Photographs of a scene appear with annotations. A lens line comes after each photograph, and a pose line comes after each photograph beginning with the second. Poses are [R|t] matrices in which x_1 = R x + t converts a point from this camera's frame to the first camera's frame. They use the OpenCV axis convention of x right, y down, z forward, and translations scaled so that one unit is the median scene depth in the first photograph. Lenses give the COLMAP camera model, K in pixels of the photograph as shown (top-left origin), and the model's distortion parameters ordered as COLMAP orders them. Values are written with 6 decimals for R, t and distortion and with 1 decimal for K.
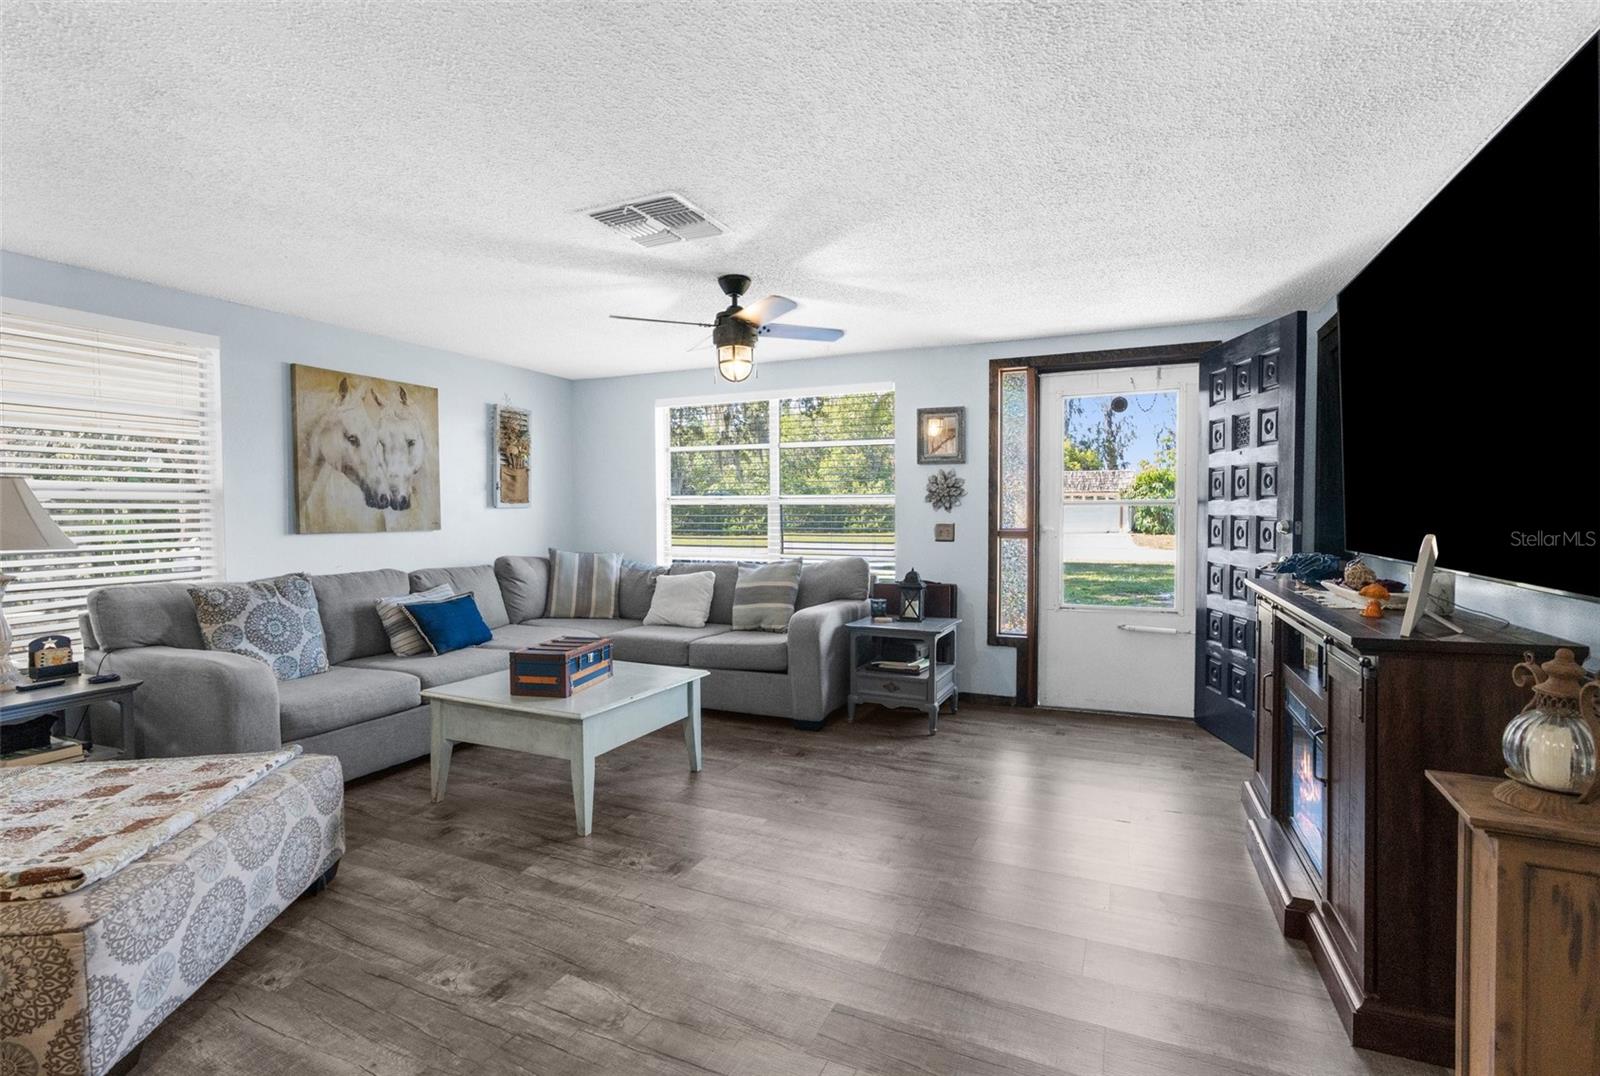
lens RADIAL K [[749.9, 0, 794.9], [0, 749.9, 533.8], [0, 0, 1]] dist [-0.015535, 0.007860]
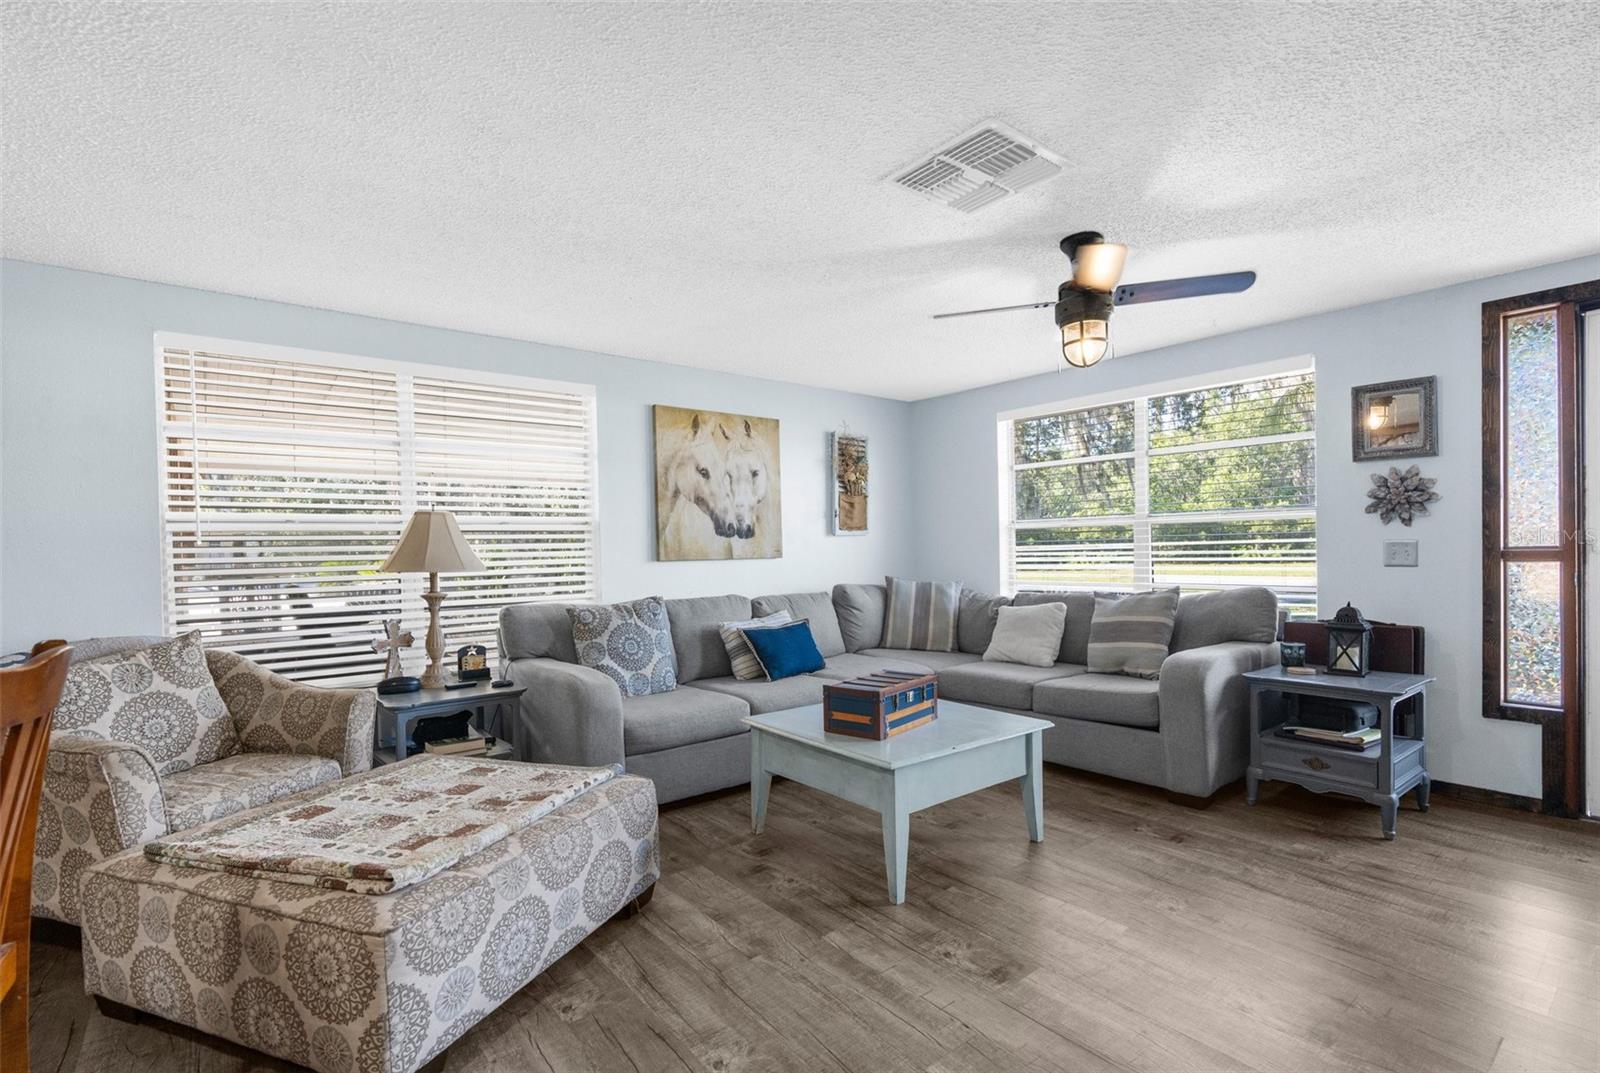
lens RADIAL K [[749.9, 0, 789.3], [0, 749.9, 561.2], [0, 0, 1]] dist [-0.015535, 0.007860]
pose [[0.890600, -0.006190, -0.454745, 0.002019], [0.003306, 0.999969, -0.007137, 0.010355], [0.454775, 0.004853, 0.890593, 0.126313]]
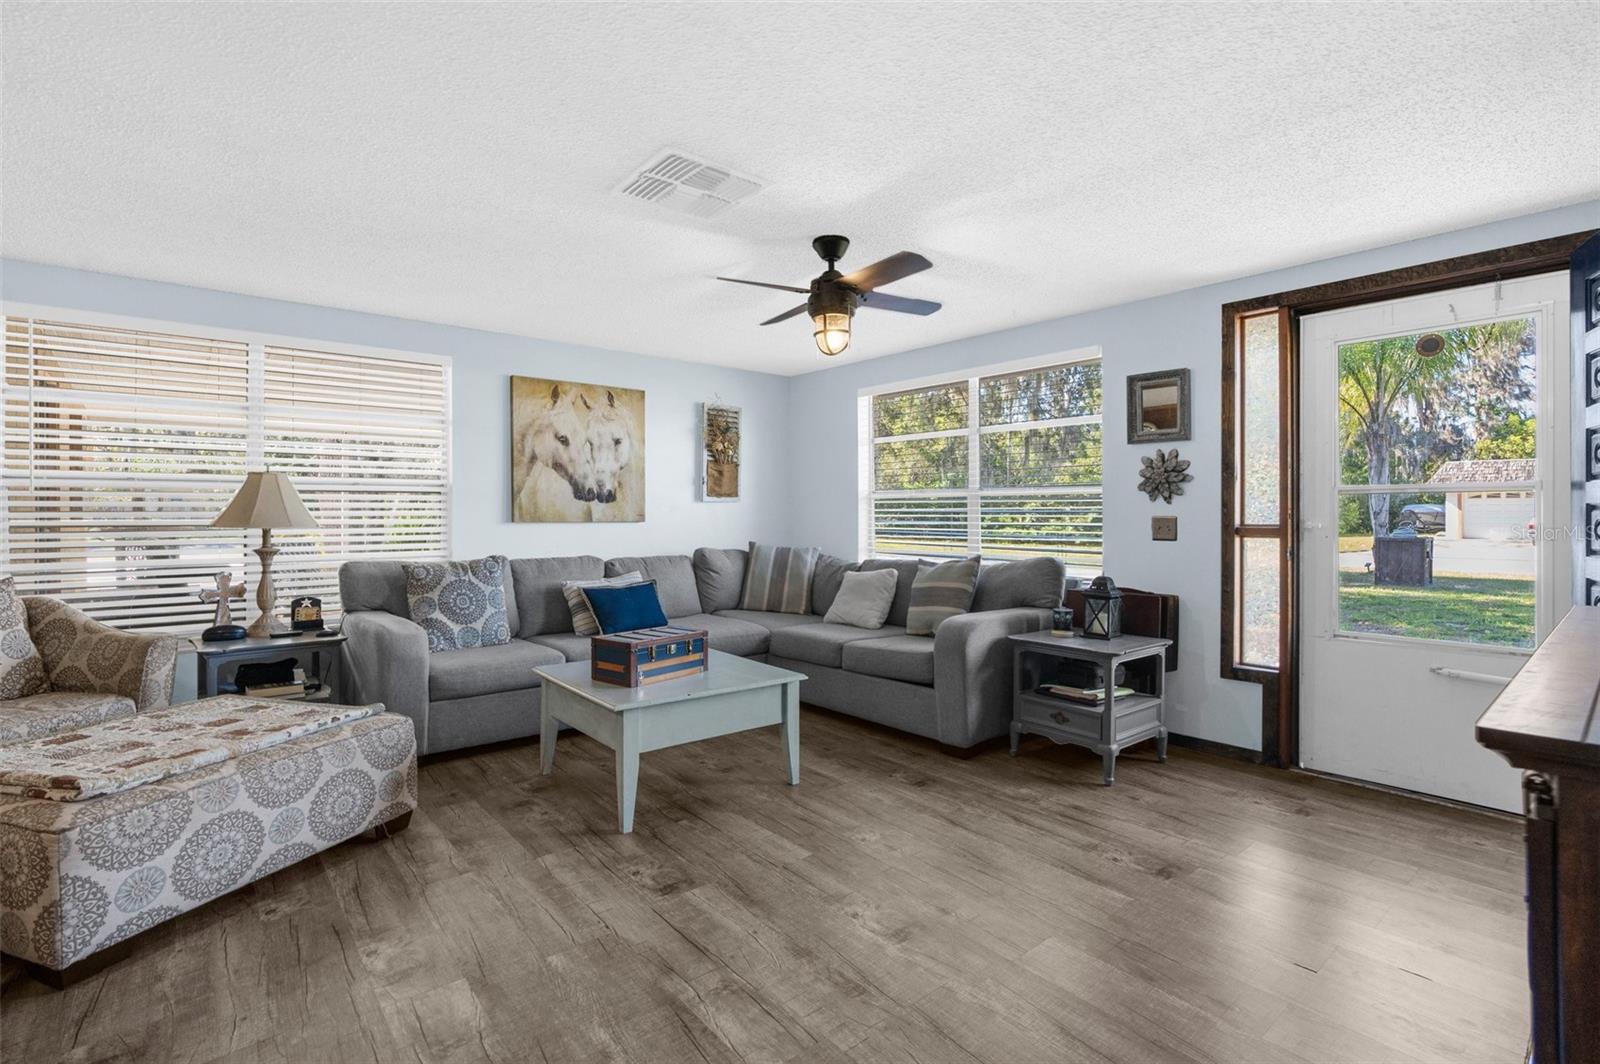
lens RADIAL K [[749.9, 0, 772.9], [0, 749.9, 513.4], [0, 0, 1]] dist [-0.015535, 0.007860]
pose [[0.900985, 0.003447, -0.433836, 0.224111], [-0.015538, 0.999583, -0.024328, 0.009404], [0.433572, 0.028660, 0.900663, 0.148710]]
